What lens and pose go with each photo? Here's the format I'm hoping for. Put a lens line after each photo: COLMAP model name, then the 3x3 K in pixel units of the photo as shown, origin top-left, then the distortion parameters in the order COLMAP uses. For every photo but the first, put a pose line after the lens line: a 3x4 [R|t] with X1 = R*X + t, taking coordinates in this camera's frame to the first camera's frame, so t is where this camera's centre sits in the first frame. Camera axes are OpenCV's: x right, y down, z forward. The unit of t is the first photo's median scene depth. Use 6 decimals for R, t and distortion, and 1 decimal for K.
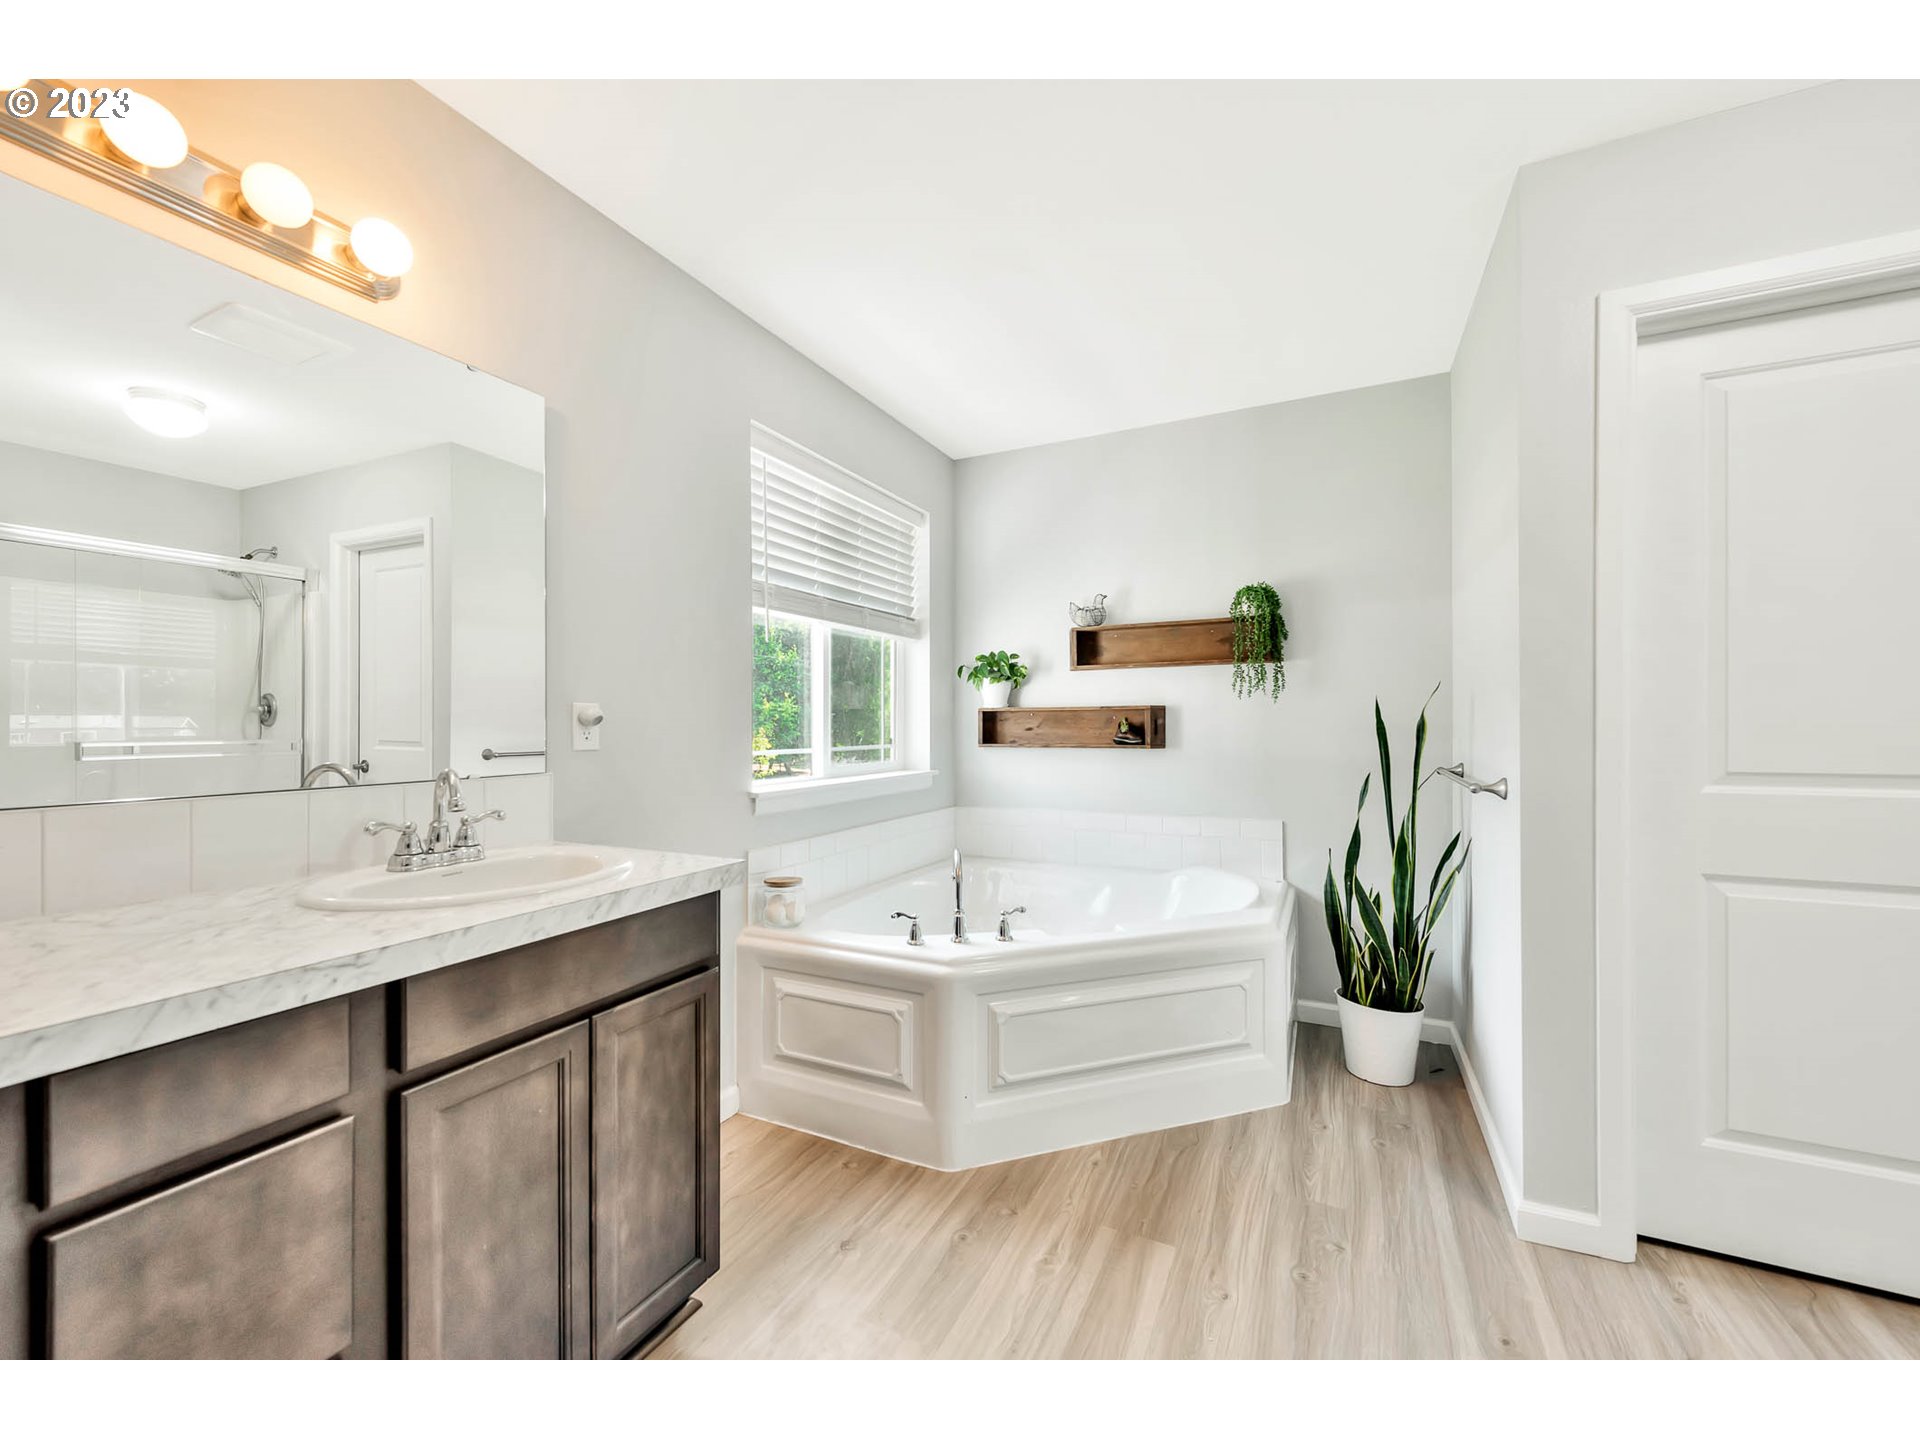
lens RADIAL K [[764.8, 0, 957.2], [0, 764.8, 723.2], [0, 0, 1]] dist [0.000854, -0.000021]
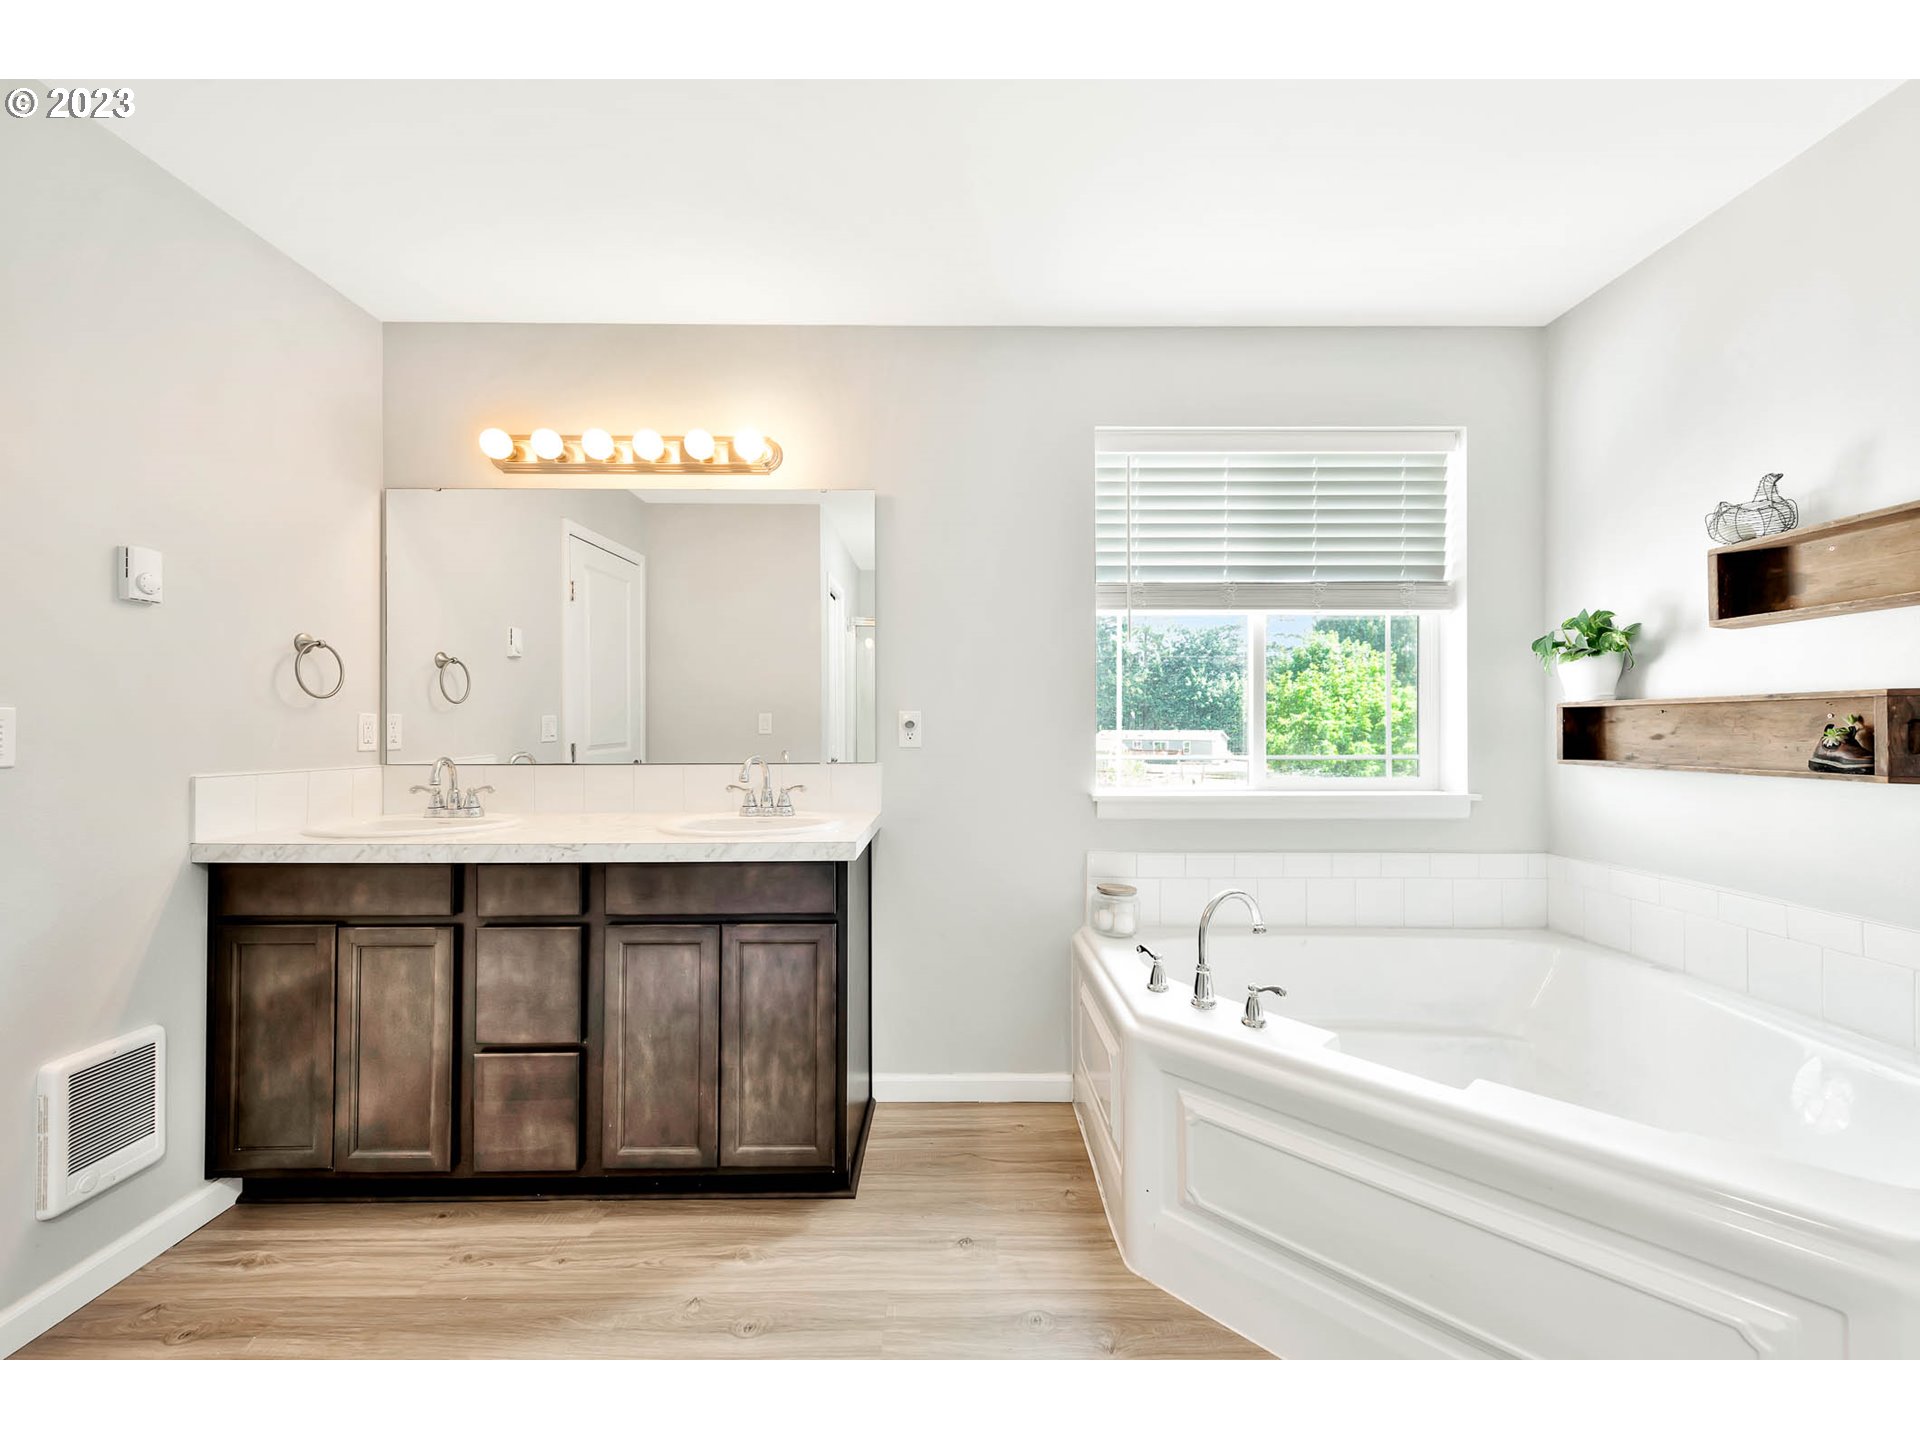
lens RADIAL K [[744.2, 0, 958.0], [0, 744.2, 726.3], [0, 0, 1]] dist [0.000535, 0.000195]
pose [[0.442009, 0.000596, -0.897011, 0.393881], [0.000600, 0.999999, 0.000960, -0.001091], [0.897011, -0.000963, 0.442008, 0.297810]]
